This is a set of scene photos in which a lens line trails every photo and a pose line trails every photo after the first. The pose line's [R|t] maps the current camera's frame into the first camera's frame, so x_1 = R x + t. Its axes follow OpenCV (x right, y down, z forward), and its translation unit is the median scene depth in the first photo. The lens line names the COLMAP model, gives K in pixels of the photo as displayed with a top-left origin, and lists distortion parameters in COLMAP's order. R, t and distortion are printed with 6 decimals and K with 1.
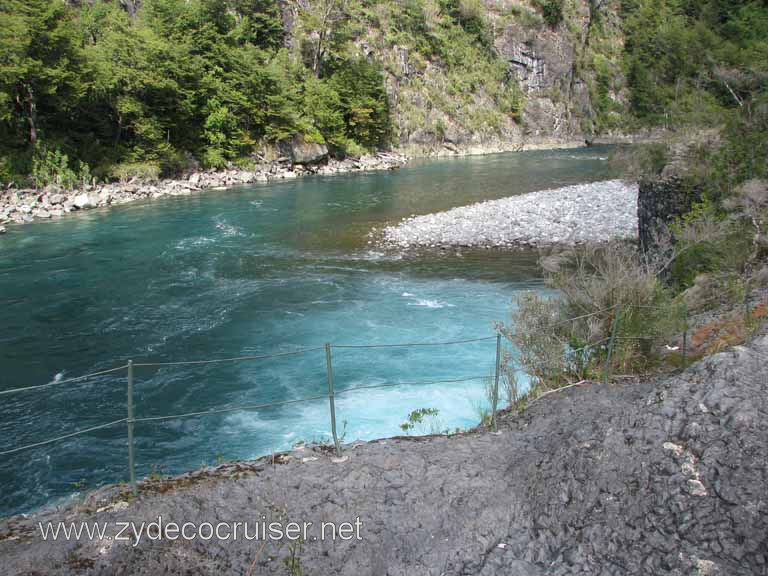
lens RADIAL K [[829.3, 0, 381.3], [0, 829.3, 299.7], [0, 0, 1]] dist [-0.196883, 0.293640]
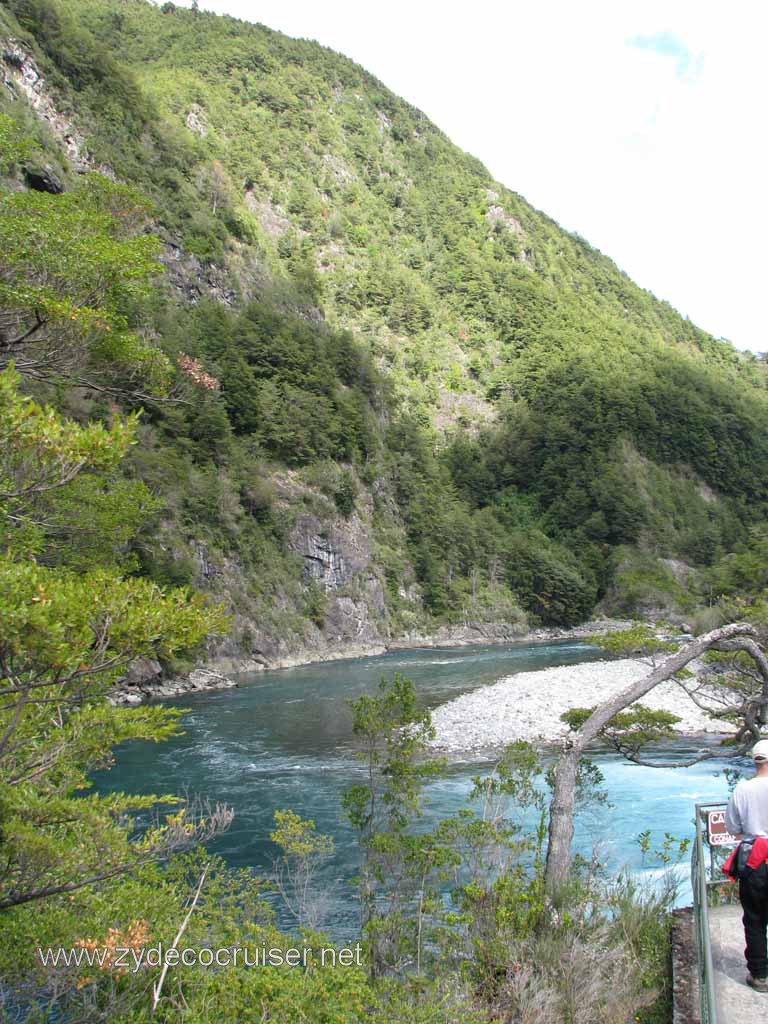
lens RADIAL K [[1105.7, 0, 384.0], [0, 1105.7, 512.0], [0, 0, 1]] dist [-0.196883, 0.293640]
pose [[0.928643, 0.006550, 0.370917, -0.190915], [0.111336, 0.948833, -0.295501, 0.013372], [-0.353873, 0.315712, 0.880398, -0.059992]]
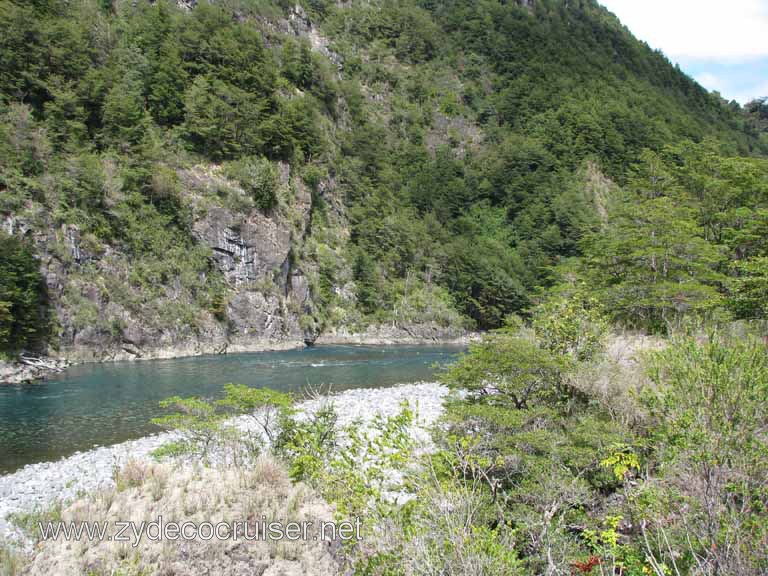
lens RADIAL K [[829.3, 0, 381.3], [0, 829.3, 299.7], [0, 0, 1]] dist [-0.196883, 0.293640]
pose [[0.958975, 0.027145, 0.282189, 0.083225], [0.037205, 0.974745, -0.220202, -0.042377], [-0.281039, 0.221667, 0.933746, 0.151550]]
